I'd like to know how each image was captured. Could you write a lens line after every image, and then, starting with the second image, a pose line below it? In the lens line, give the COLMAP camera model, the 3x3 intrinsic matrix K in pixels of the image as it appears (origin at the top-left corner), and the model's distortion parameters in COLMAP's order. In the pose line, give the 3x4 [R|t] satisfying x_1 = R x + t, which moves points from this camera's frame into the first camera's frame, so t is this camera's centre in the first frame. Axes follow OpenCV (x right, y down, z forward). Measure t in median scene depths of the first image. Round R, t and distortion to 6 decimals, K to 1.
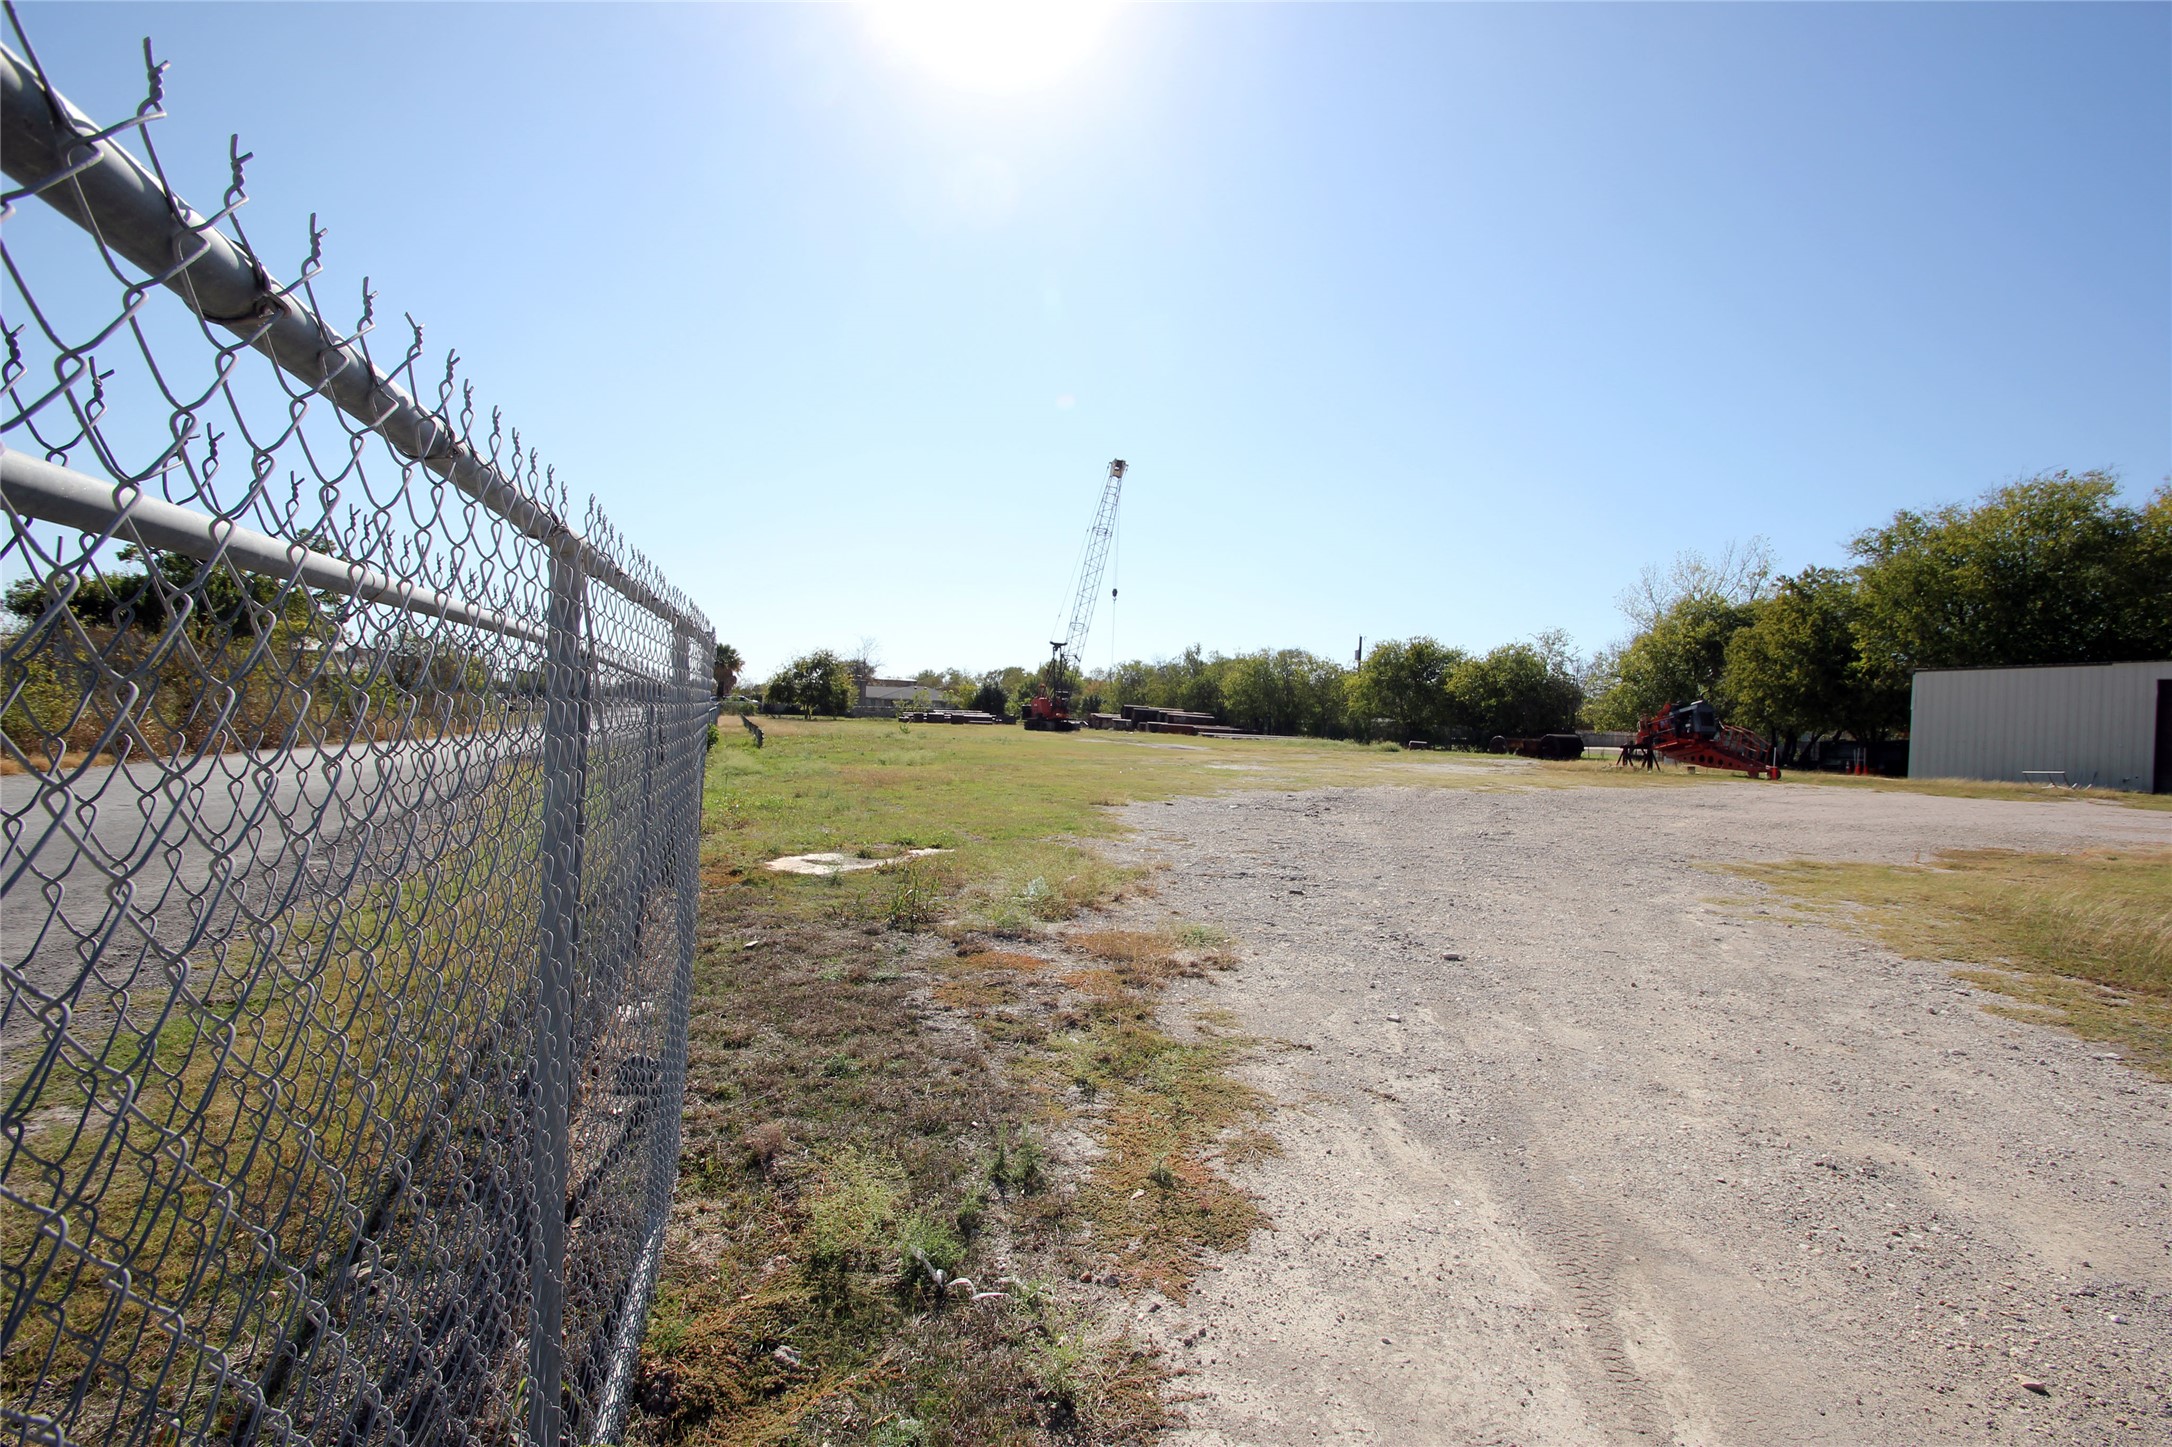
lens RADIAL K [[991.3, 0, 1110.7], [0, 991.3, 729.4], [0, 0, 1]] dist [-0.007213, -0.009622]
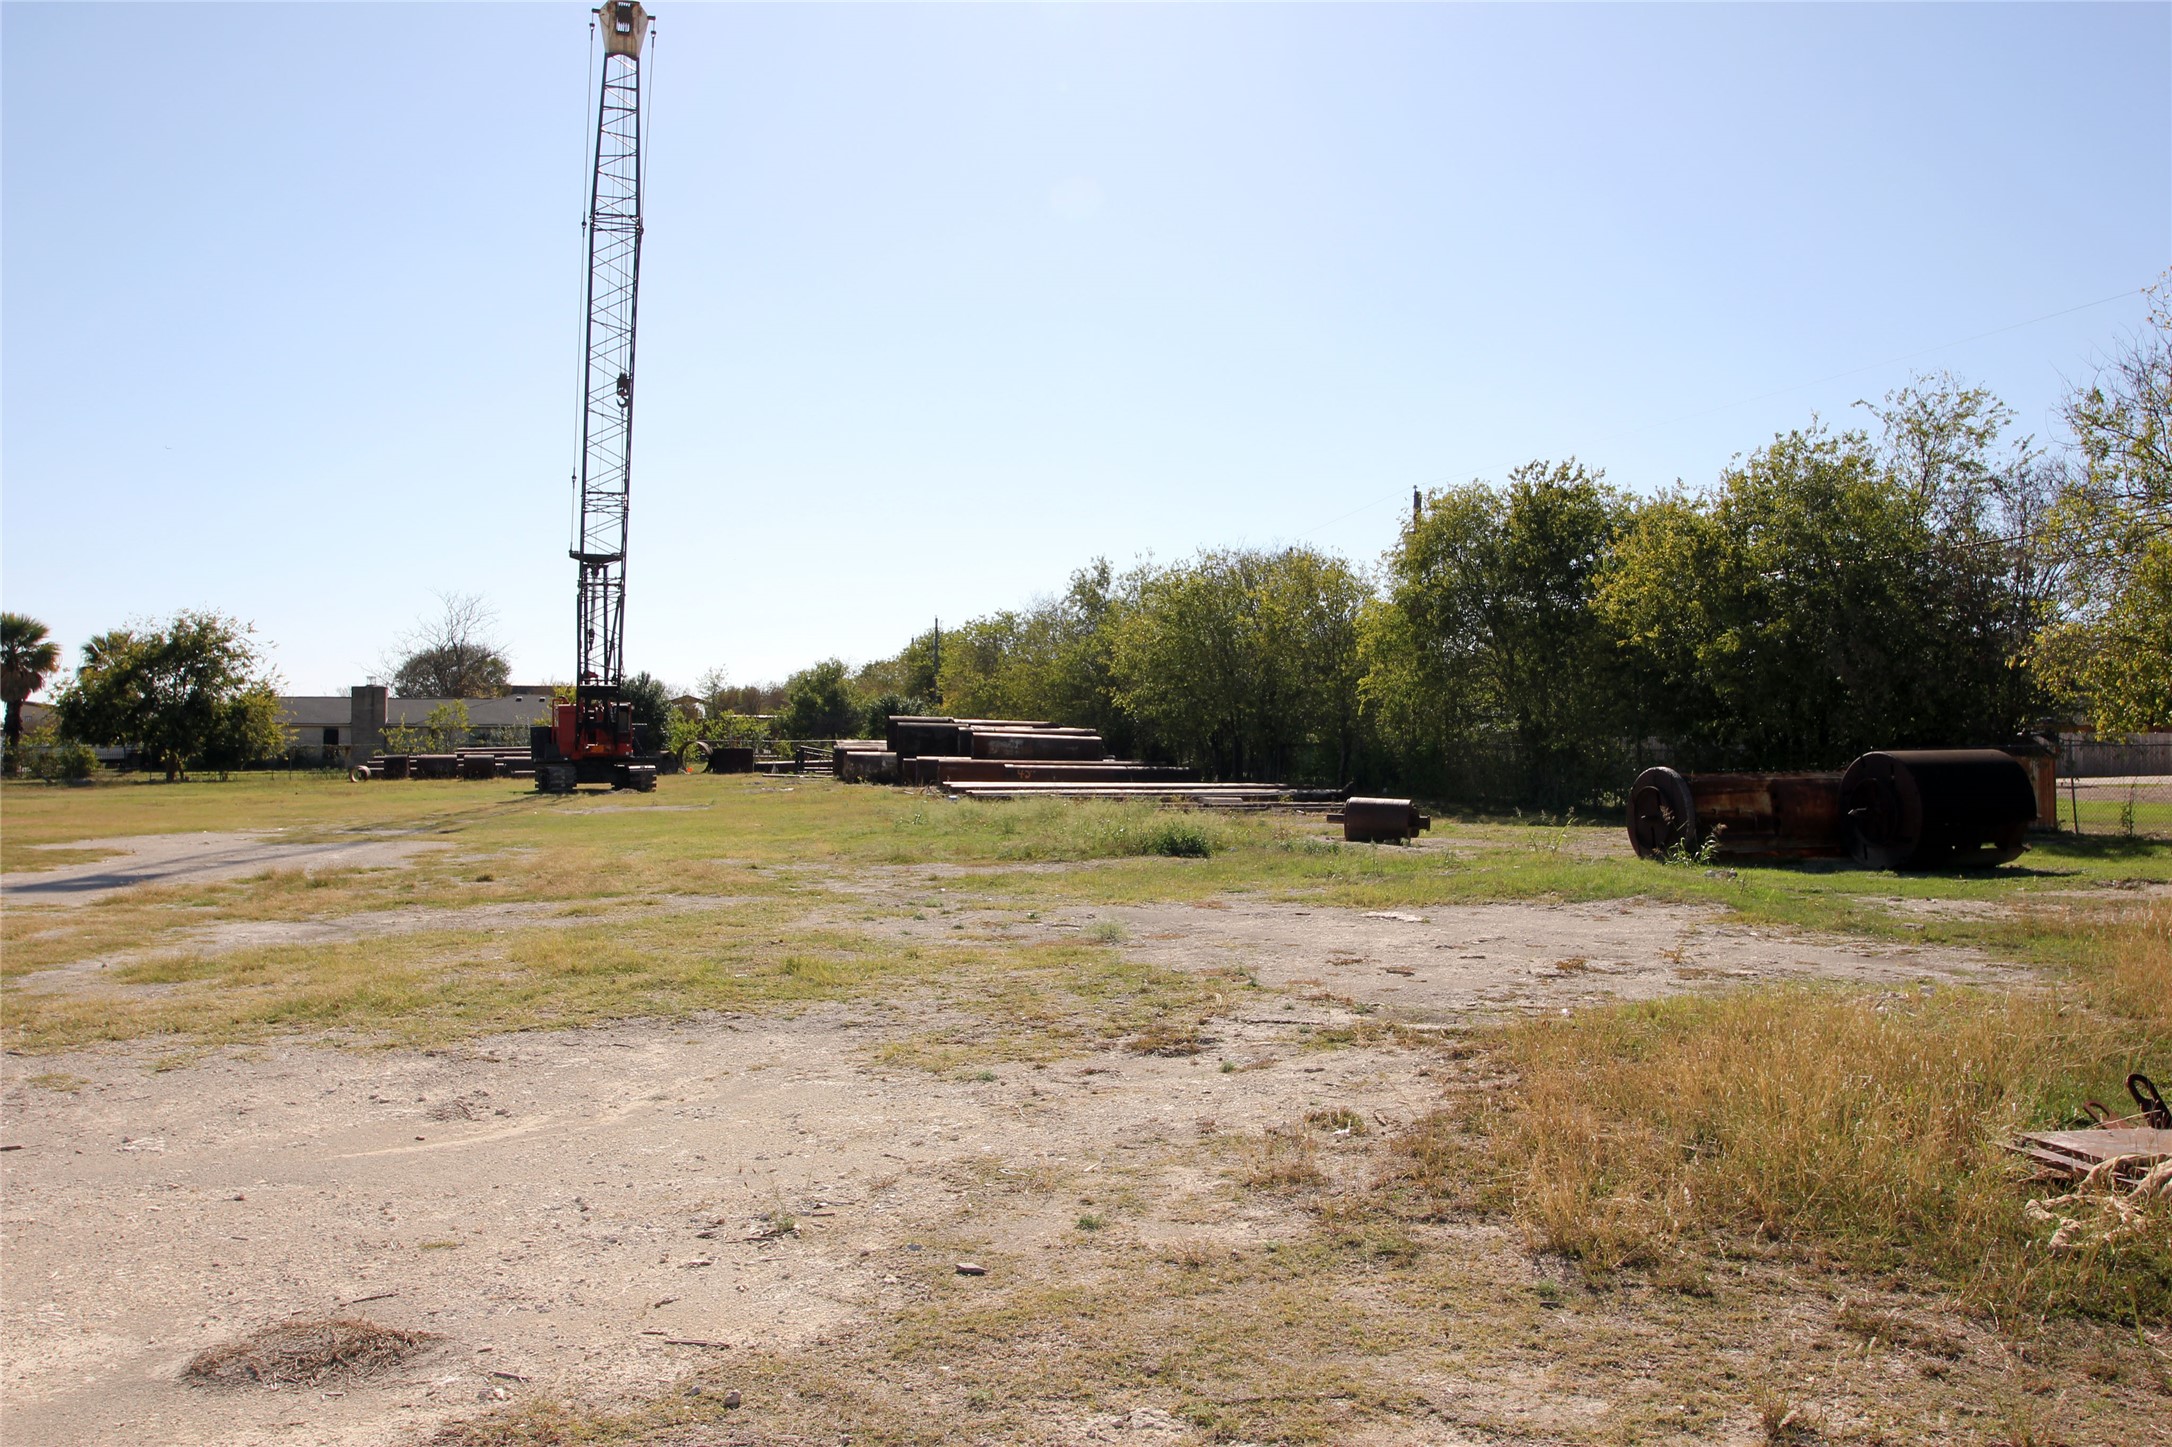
lens RADIAL K [[1843.9, 0, 1087.9], [0, 1843.9, 723.8], [0, 0, 1]] dist [-0.040966, 0.005346]
pose [[0.997551, -0.039684, -0.057602, 3.329585], [0.038118, 0.998880, -0.028049, 0.046567], [0.058651, 0.025784, 0.997946, 6.711521]]
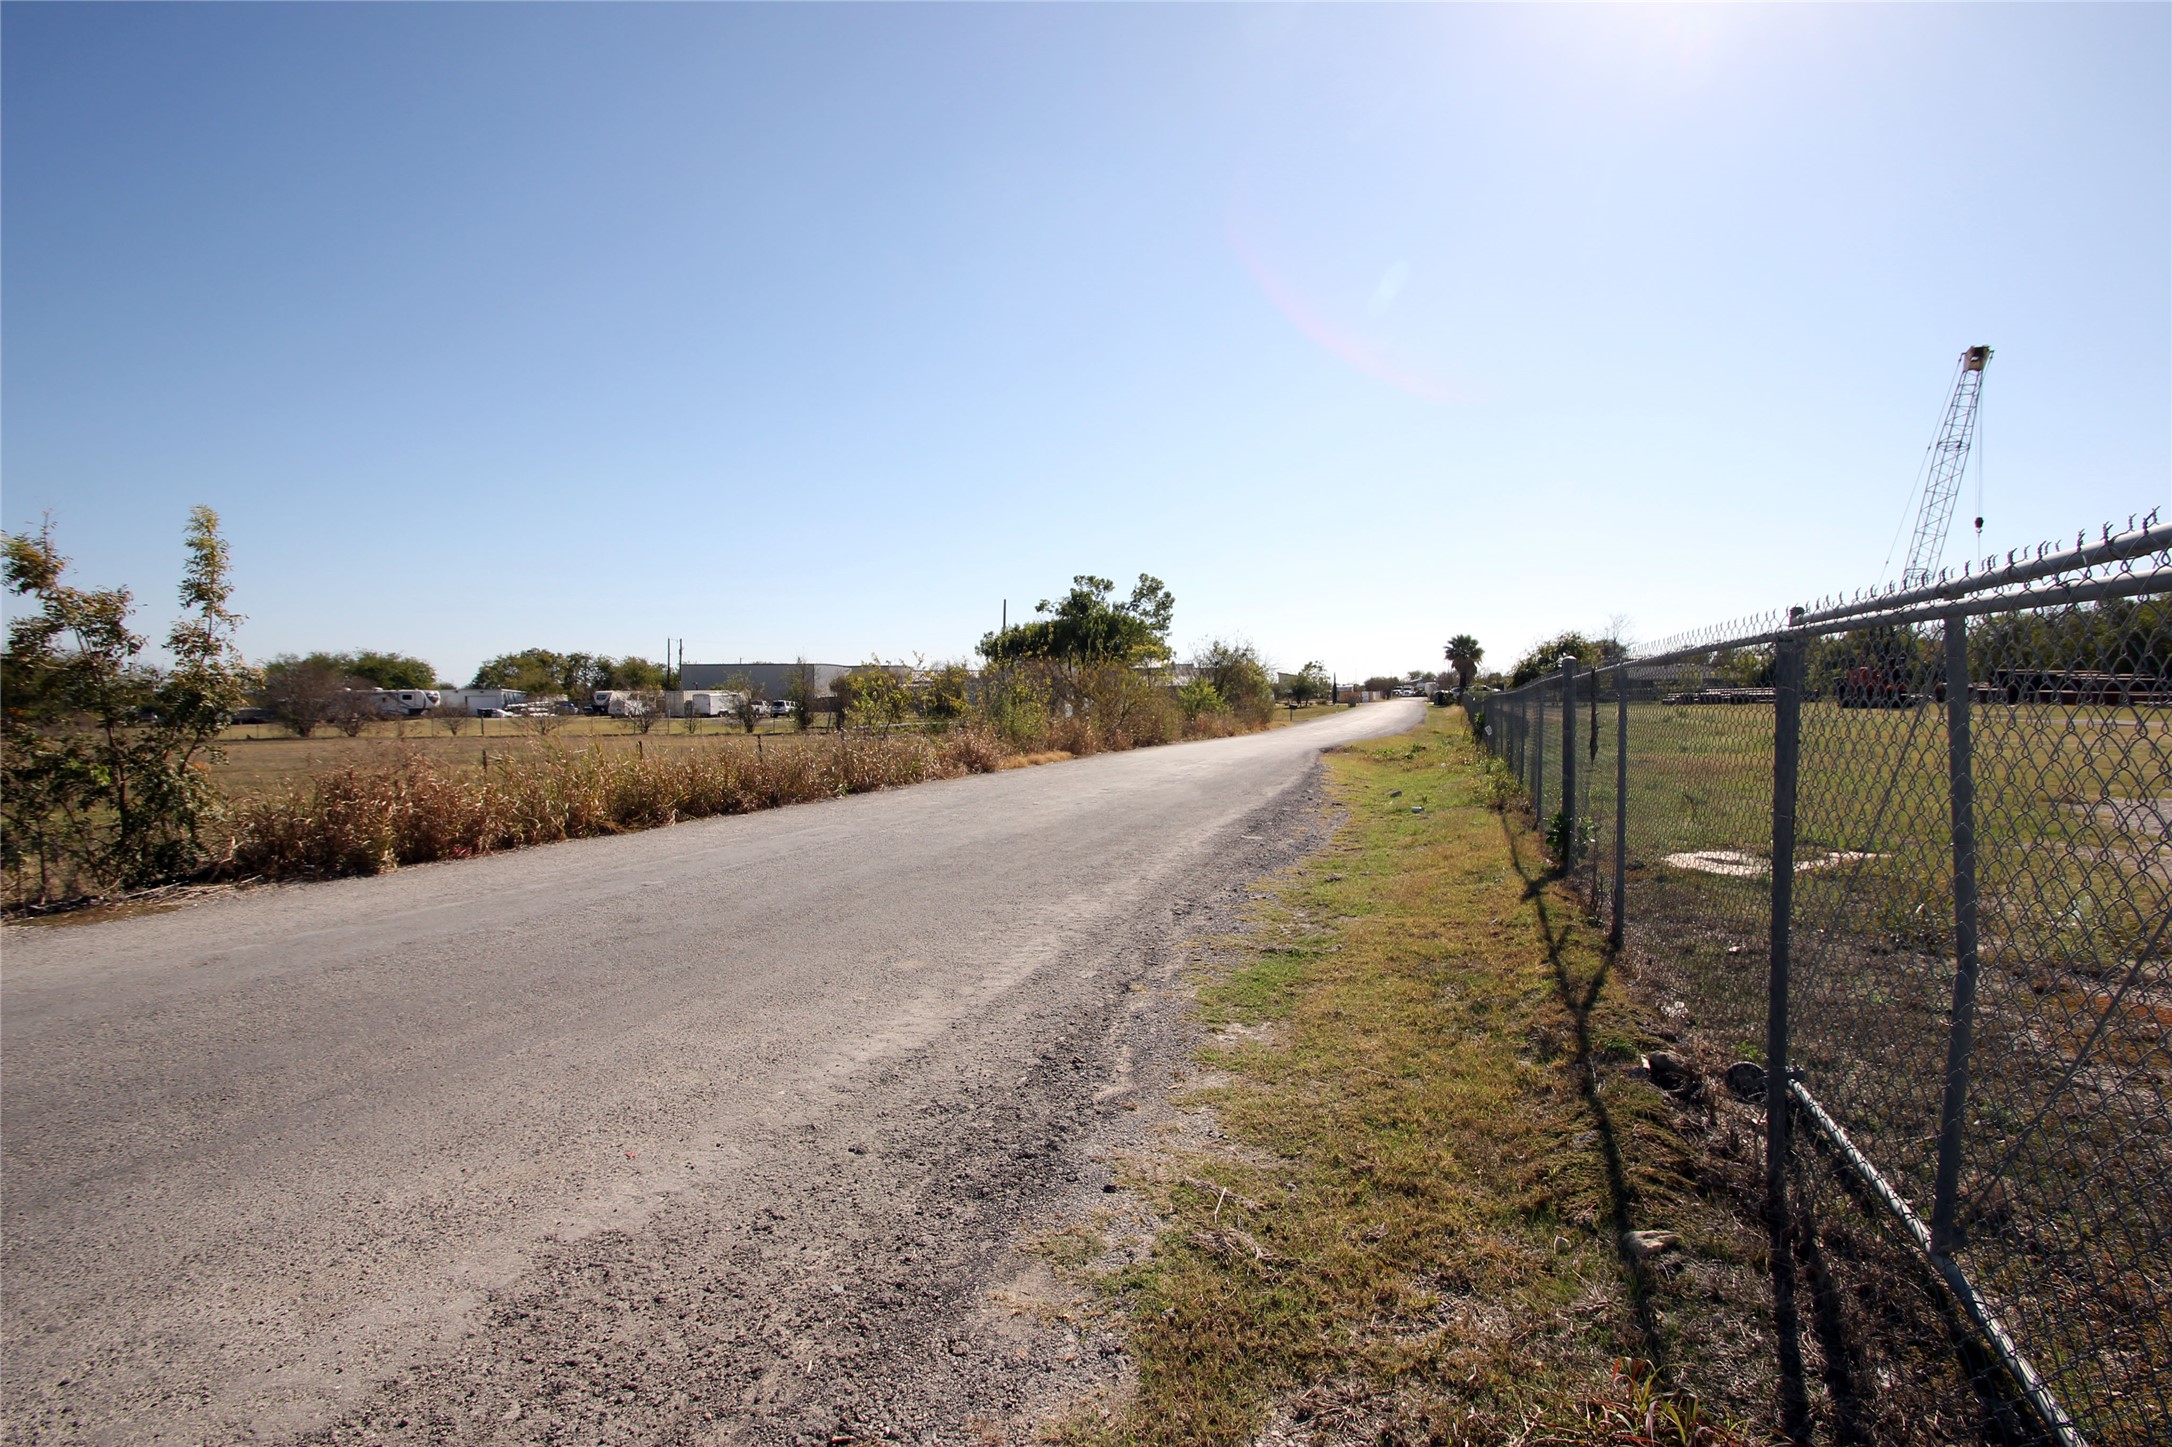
lens RADIAL K [[991.3, 0, 1106.1], [0, 991.3, 713.5], [0, 0, 1]] dist [-0.007213, -0.009622]
pose [[0.752260, -0.037845, -0.657779, -0.140552], [0.033891, 0.999250, -0.018732, -0.002787], [0.657994, -0.008201, 0.752978, -0.049008]]
